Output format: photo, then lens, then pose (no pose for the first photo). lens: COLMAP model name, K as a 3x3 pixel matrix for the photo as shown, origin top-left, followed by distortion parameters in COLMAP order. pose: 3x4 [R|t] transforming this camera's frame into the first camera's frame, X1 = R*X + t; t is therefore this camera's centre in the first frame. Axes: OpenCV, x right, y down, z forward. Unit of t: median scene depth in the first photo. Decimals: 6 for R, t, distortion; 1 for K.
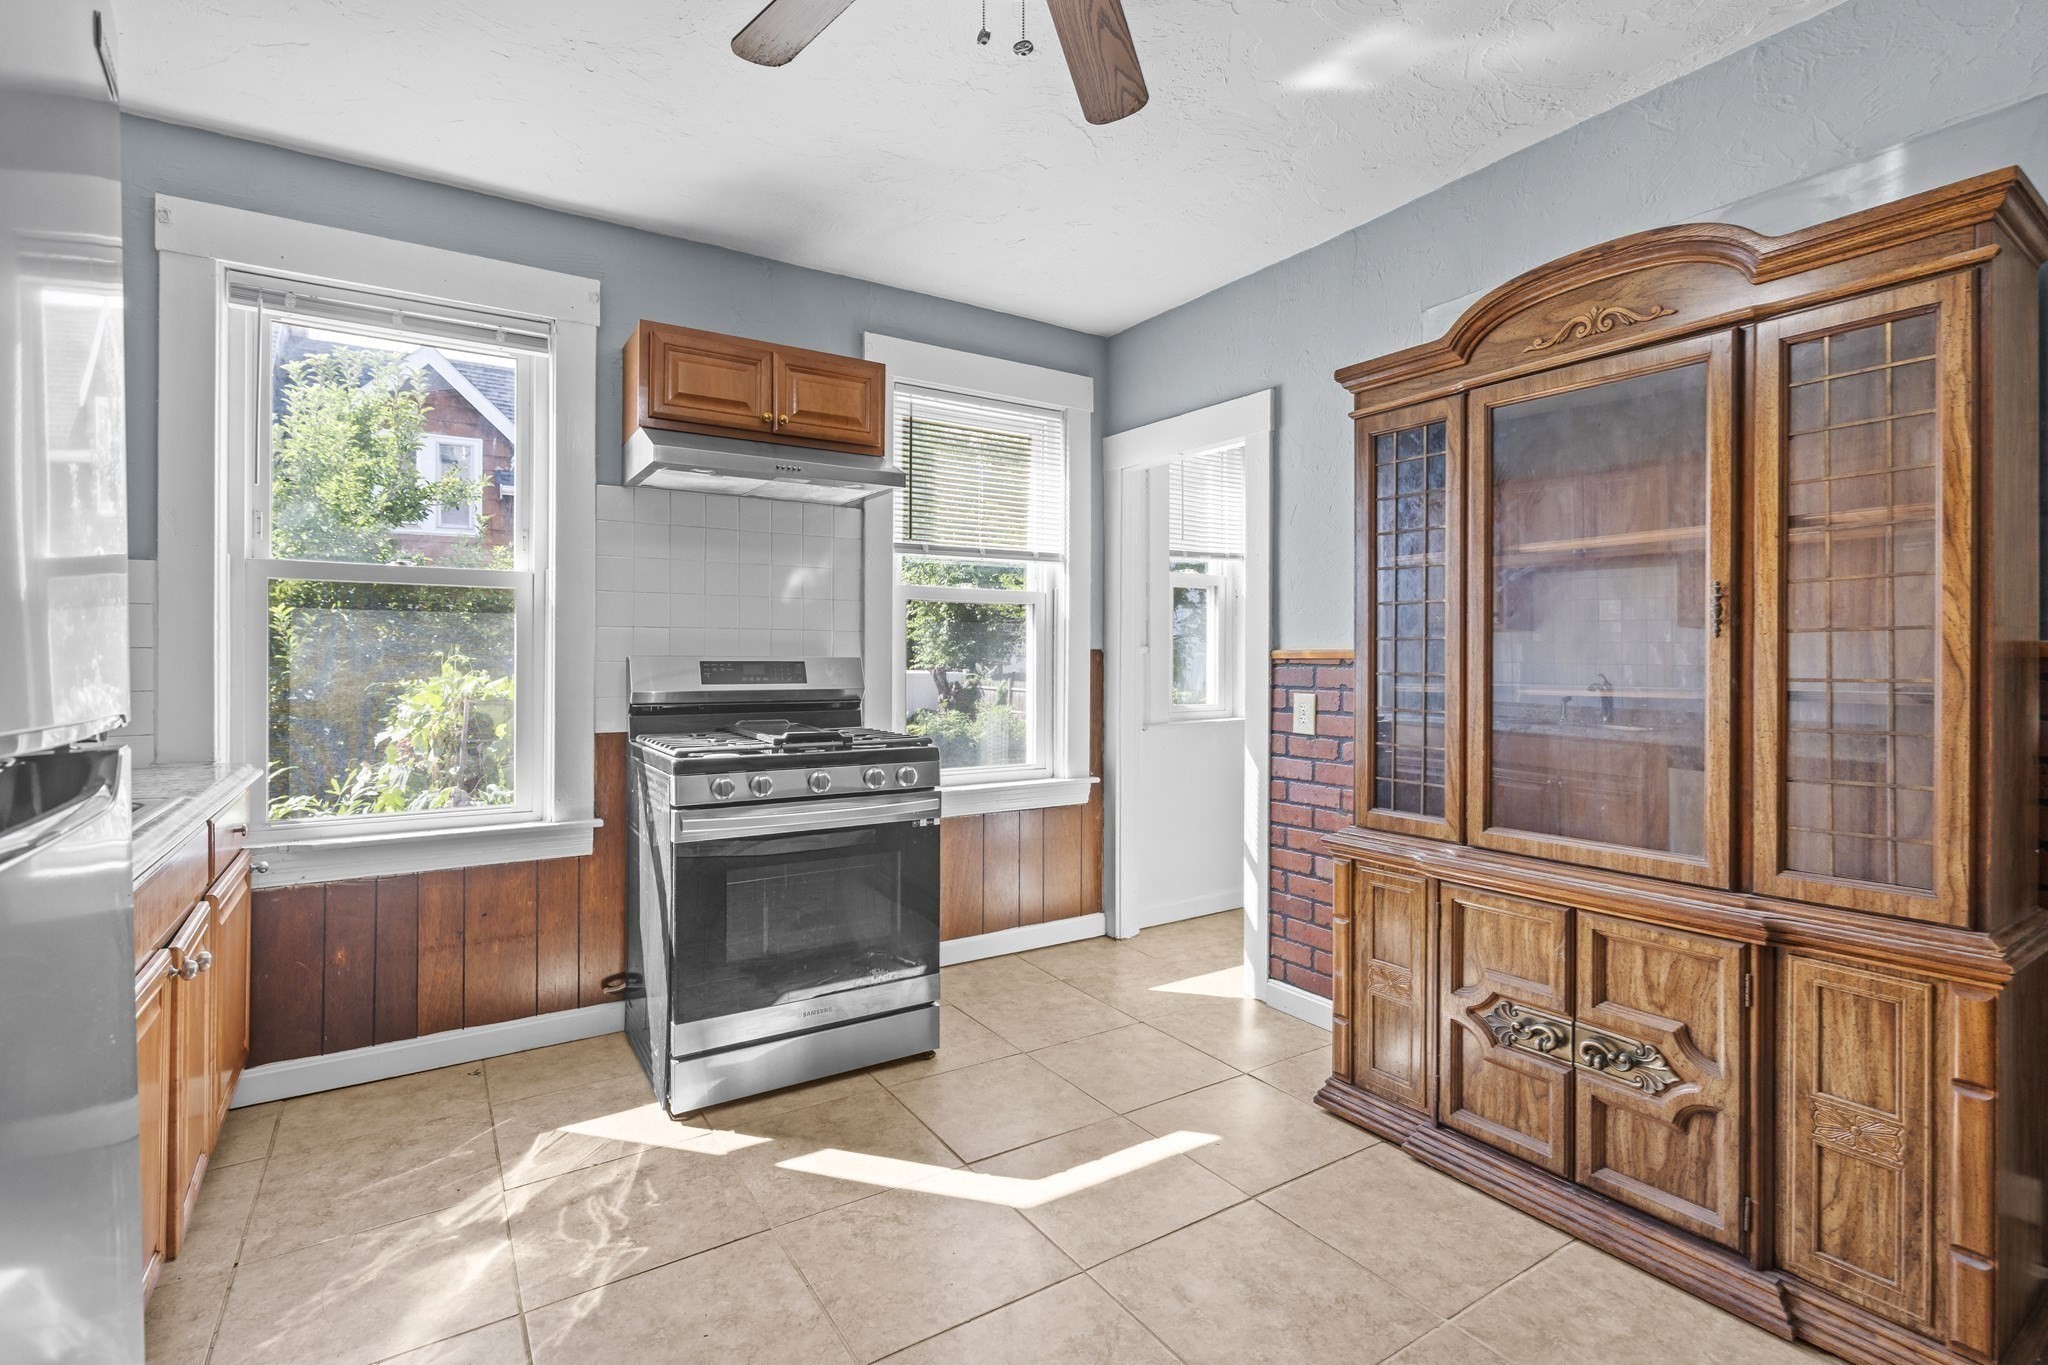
lens RADIAL K [[954.6, 0, 1030.9], [0, 954.6, 662.7], [0, 0, 1]] dist [-0.002026, 0.002054]
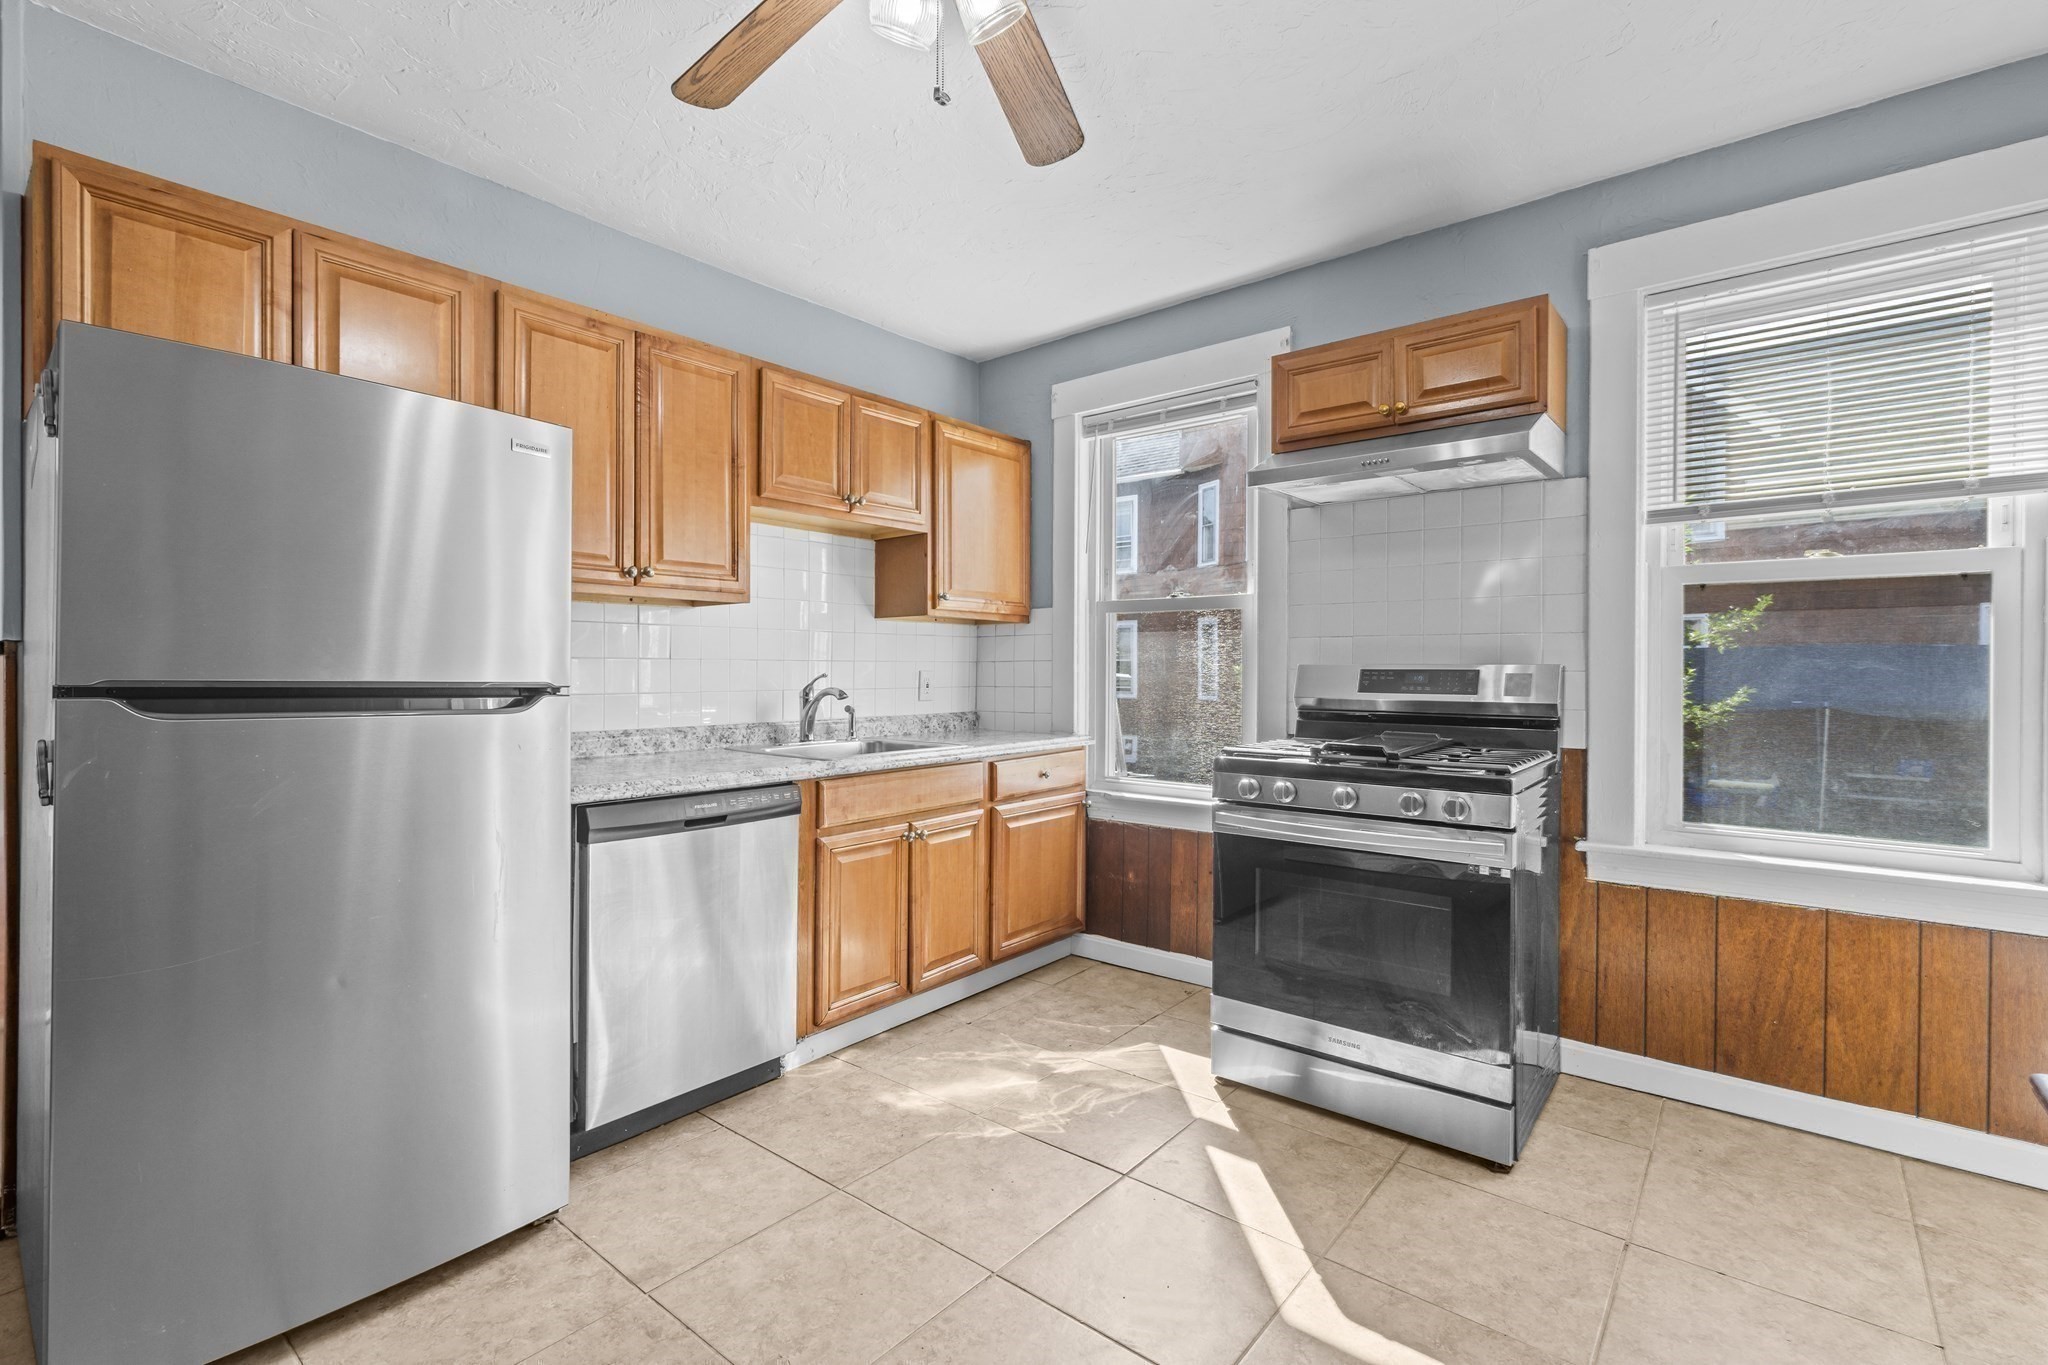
lens RADIAL K [[954.6, 0, 1032.0], [0, 954.6, 680.1], [0, 0, 1]] dist [-0.002026, 0.002054]
pose [[0.285114, 0.008368, -0.958457, 0.596255], [-0.006691, 0.999955, 0.006740, 0.006072], [0.958470, 0.004492, 0.285157, 0.449910]]
